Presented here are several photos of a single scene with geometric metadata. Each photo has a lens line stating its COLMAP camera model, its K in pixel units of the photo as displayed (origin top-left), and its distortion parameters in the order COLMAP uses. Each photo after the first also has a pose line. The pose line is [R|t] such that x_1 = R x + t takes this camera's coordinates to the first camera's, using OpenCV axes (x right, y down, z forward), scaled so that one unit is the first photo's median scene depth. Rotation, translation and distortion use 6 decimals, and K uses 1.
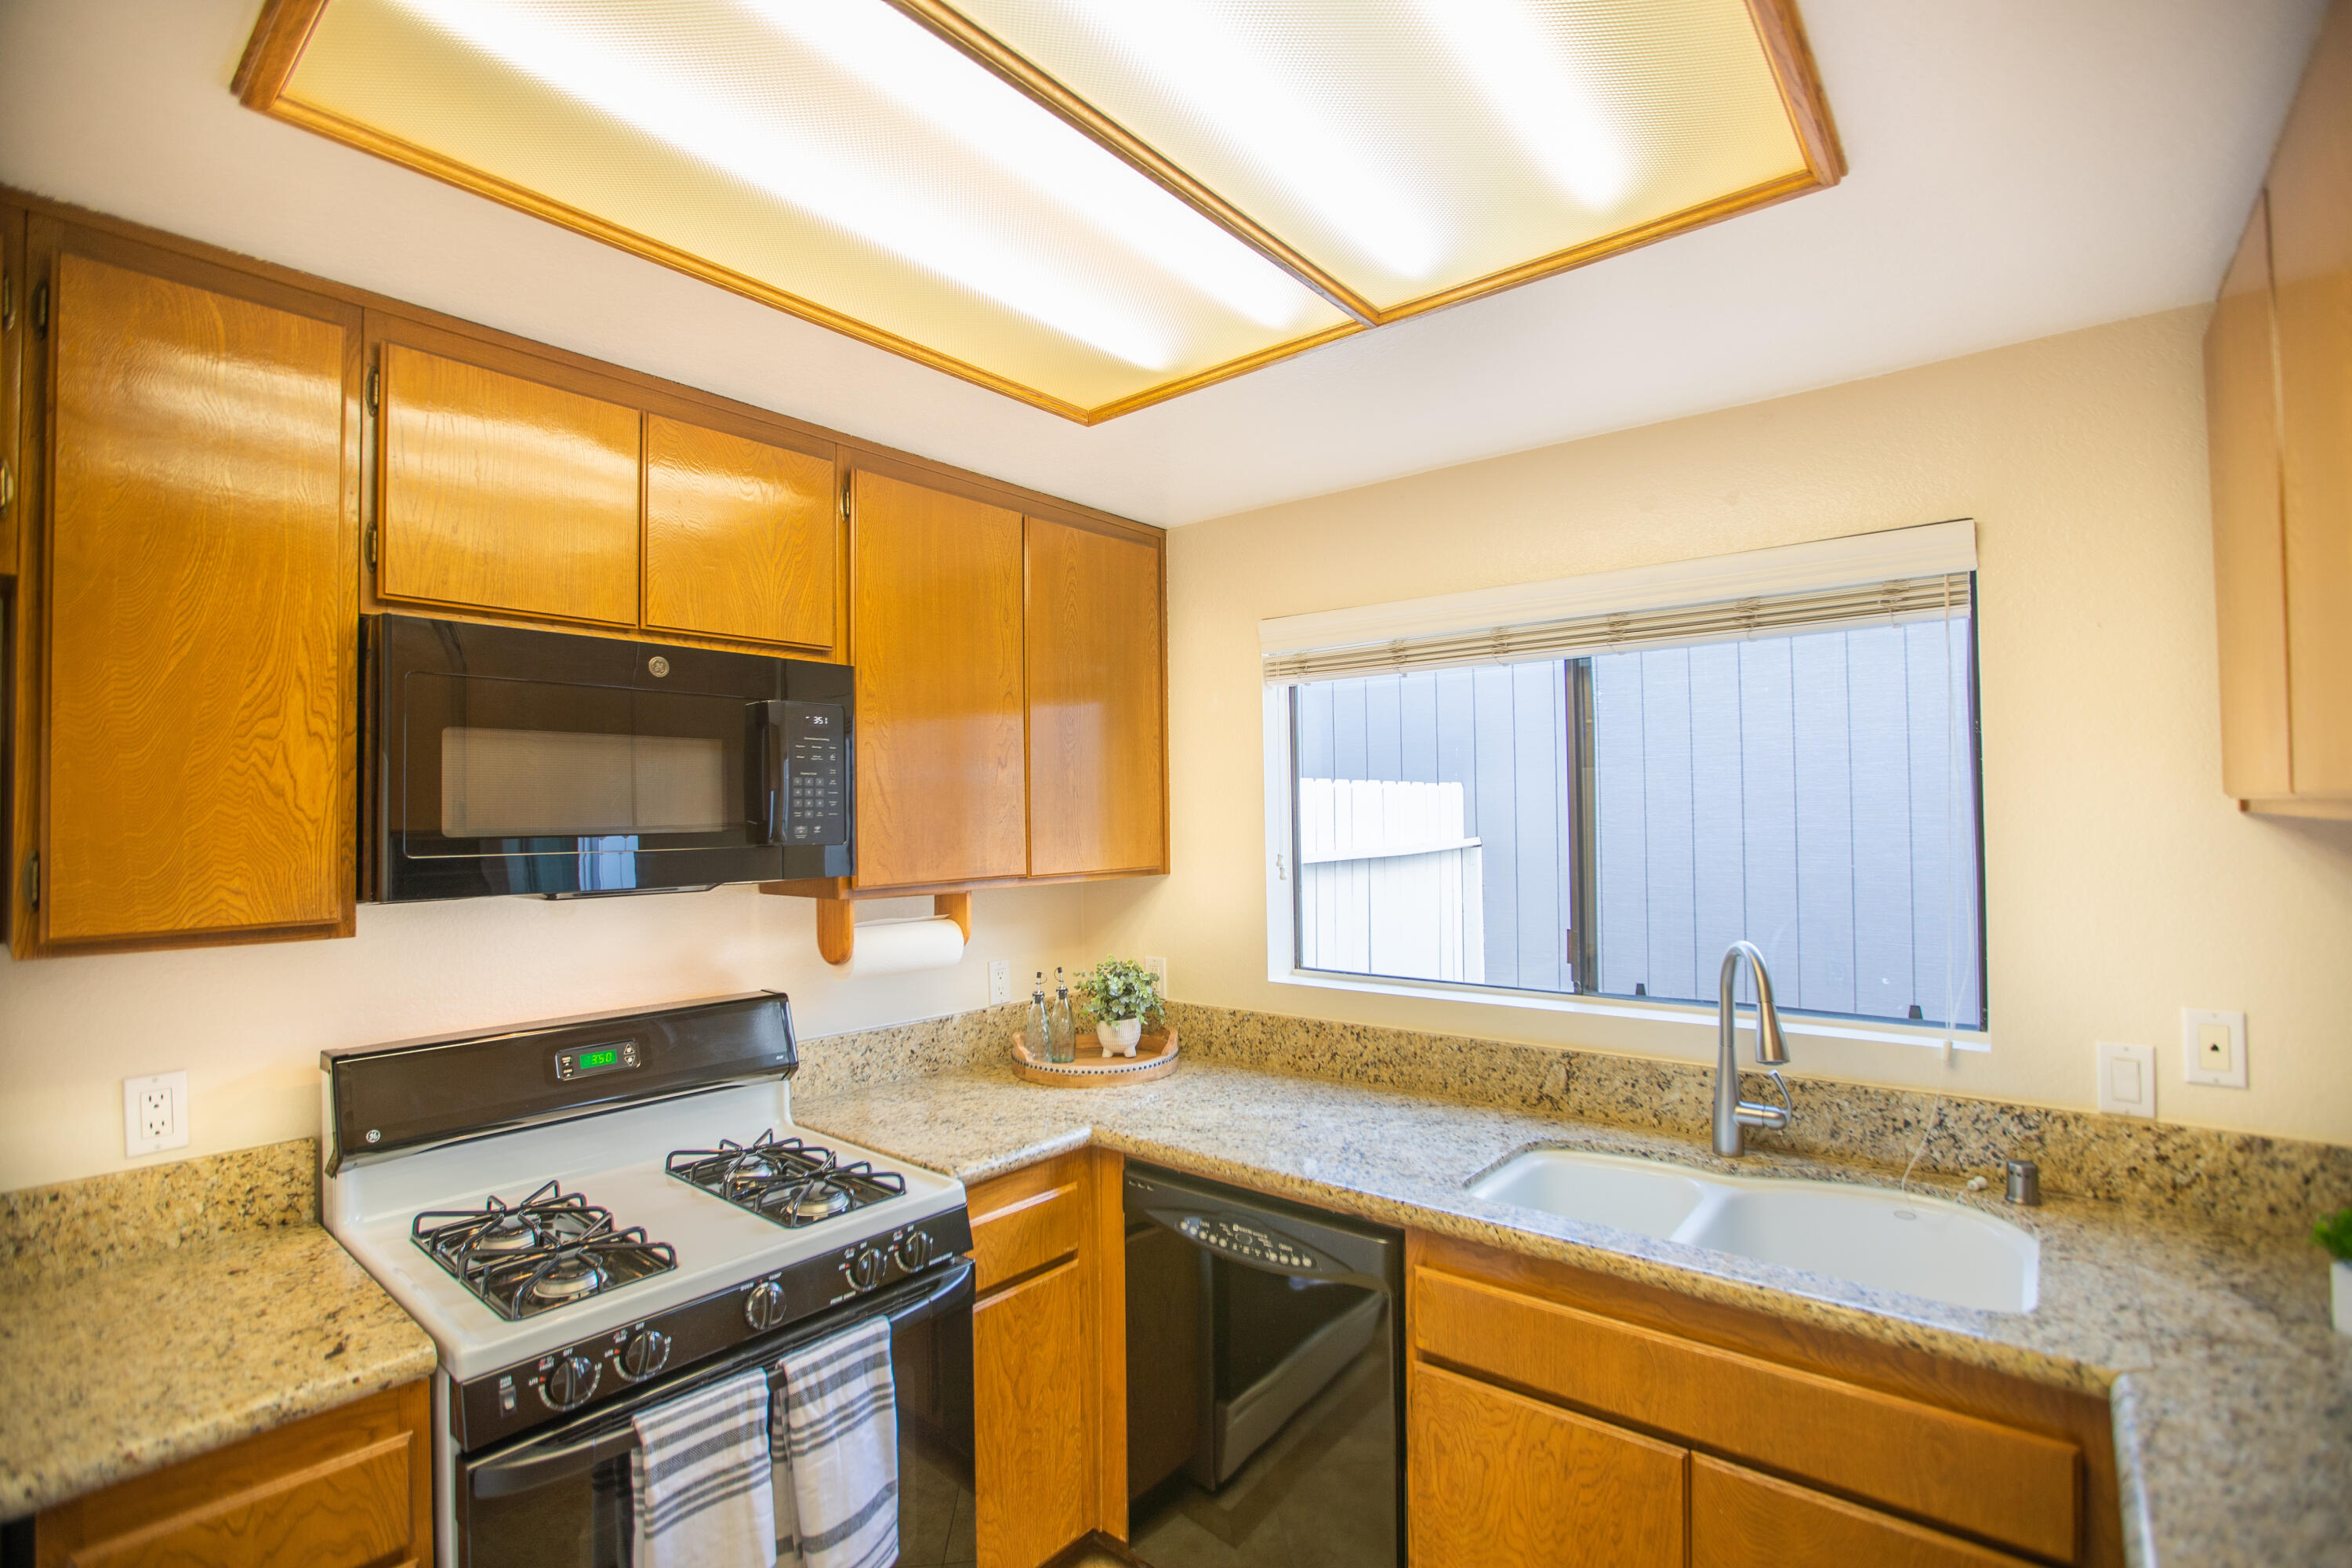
lens RADIAL K [[1082.5, 0, 1183.7], [0, 1082.5, 789.5], [0, 0, 1]] dist [-0.048563, 0.017125]
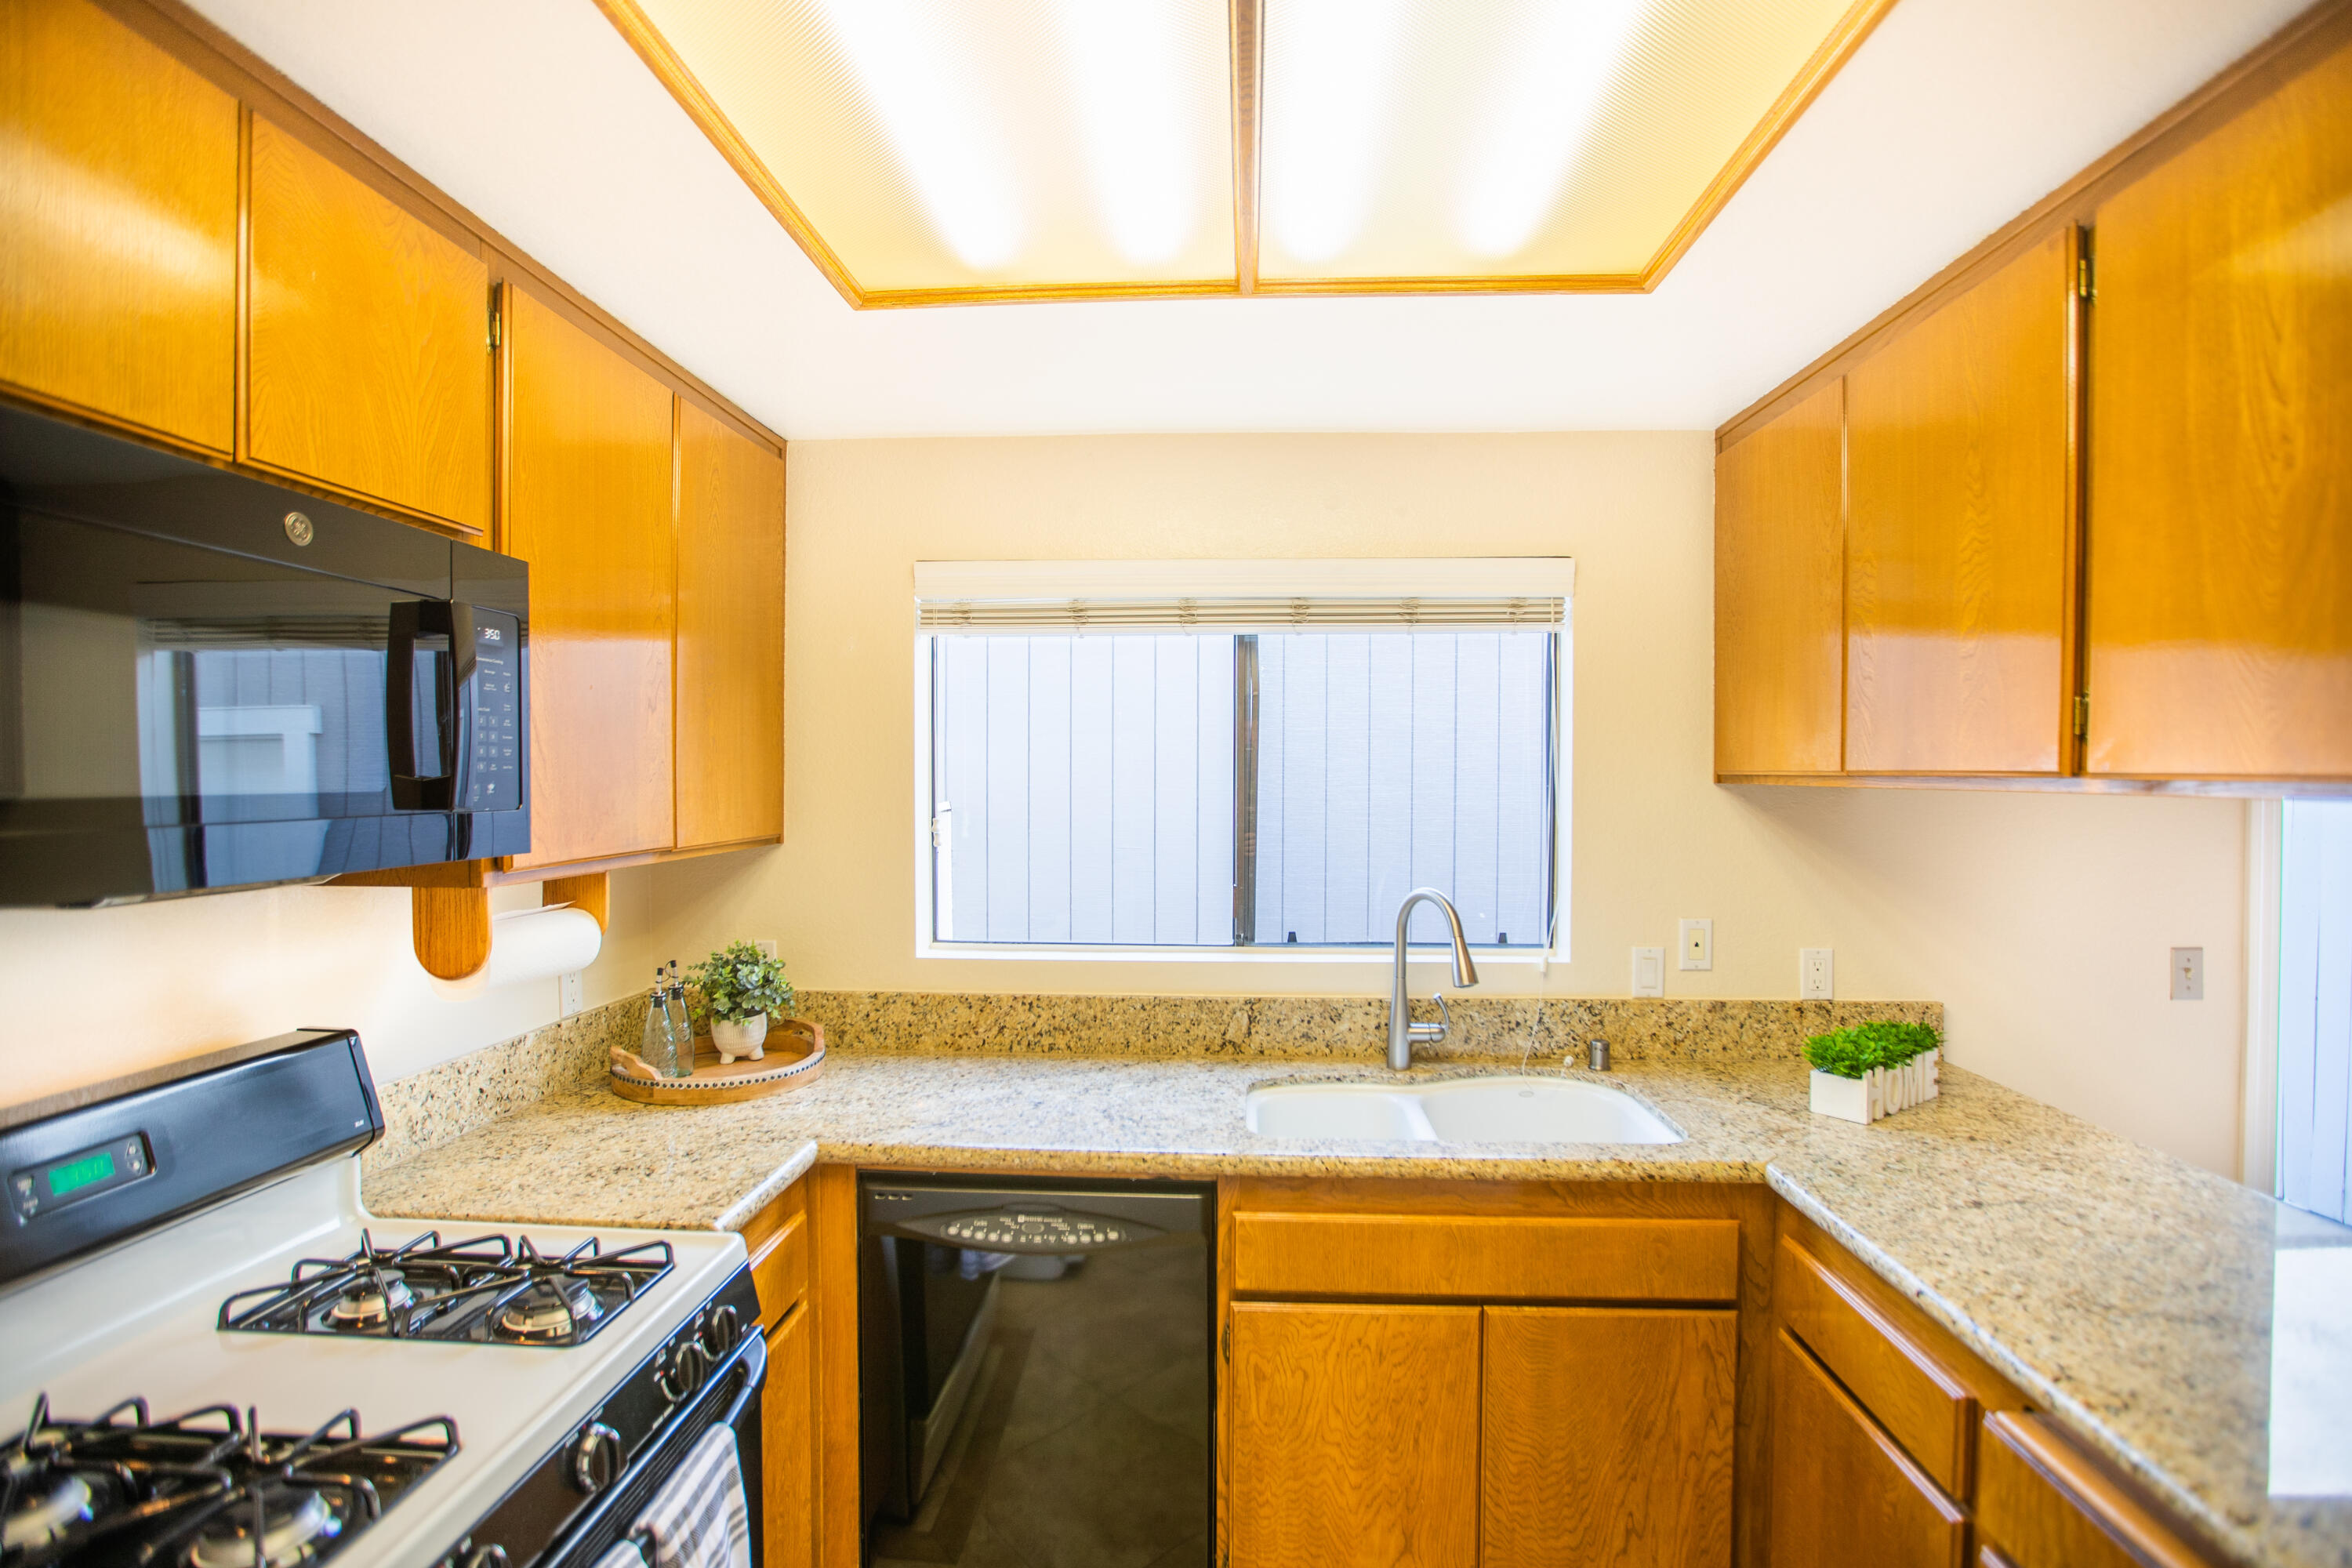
lens RADIAL K [[1106.9, 0, 1217.9], [0, 1106.9, 784.2], [0, 0, 1]] dist [-0.084640, 0.064275]
pose [[0.803487, 0.009930, 0.595239, -0.426904], [-0.026241, 0.999480, 0.018748, 0.010520], [-0.594743, -0.030684, 0.803330, 0.168248]]
